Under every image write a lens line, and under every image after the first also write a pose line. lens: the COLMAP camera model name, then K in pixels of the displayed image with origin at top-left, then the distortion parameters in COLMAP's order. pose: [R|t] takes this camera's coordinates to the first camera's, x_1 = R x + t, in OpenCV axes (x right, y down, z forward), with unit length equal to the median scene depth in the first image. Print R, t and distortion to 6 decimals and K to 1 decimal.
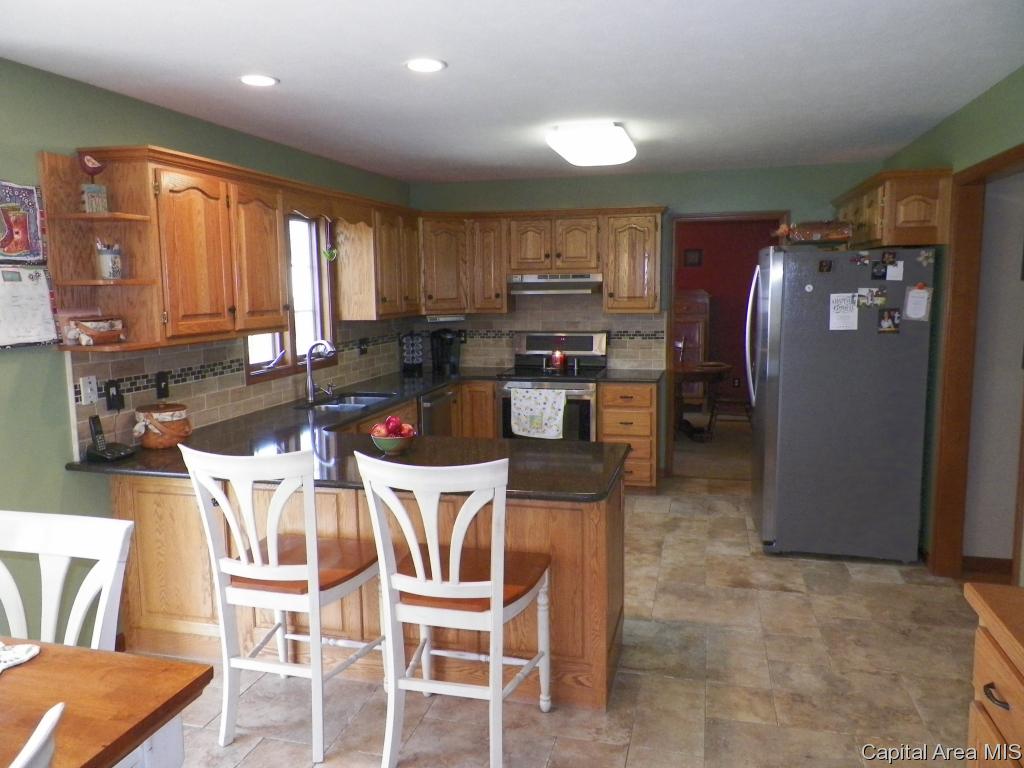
lens RADIAL K [[769.0, 0, 511.5], [0, 769.0, 383.8], [0, 0, 1]] dist [0.018407, -0.005782]
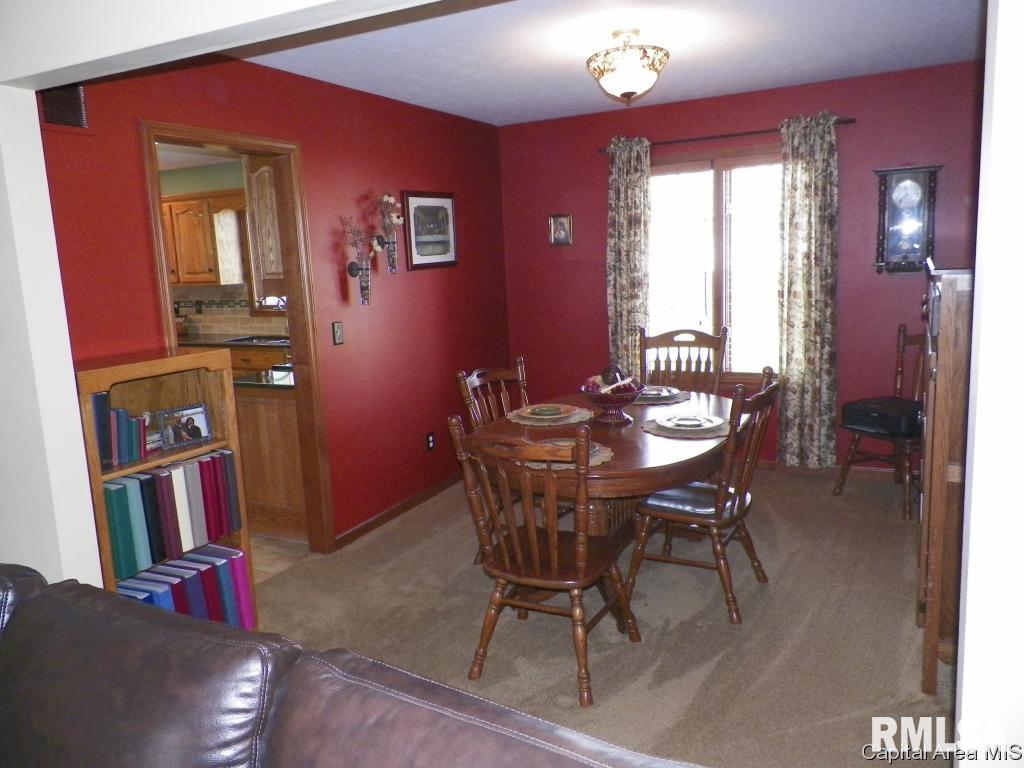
lens RADIAL K [[769.0, 0, 510.2], [0, 769.0, 388.5], [0, 0, 1]] dist [0.018407, -0.005782]
pose [[-0.219486, 0.195037, -0.955922, 1.285974], [-0.084126, 0.972381, 0.217711, -0.286523], [0.971982, 0.128202, -0.197017, 2.116504]]
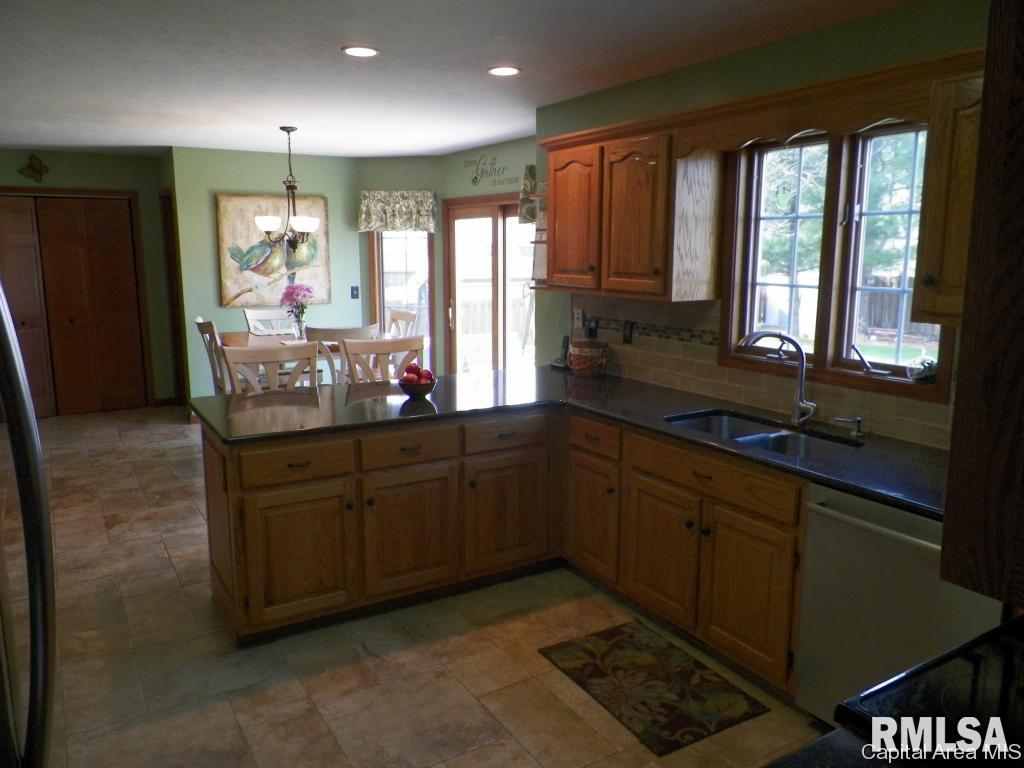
lens RADIAL K [[769.0, 0, 508.3], [0, 769.0, 379.3], [0, 0, 1]] dist [0.018407, -0.005782]
pose [[-0.703566, 0.136858, -0.697327, 0.459305], [-0.082653, 0.958860, 0.271580, -0.216492], [0.705807, 0.248710, -0.663310, 1.571431]]
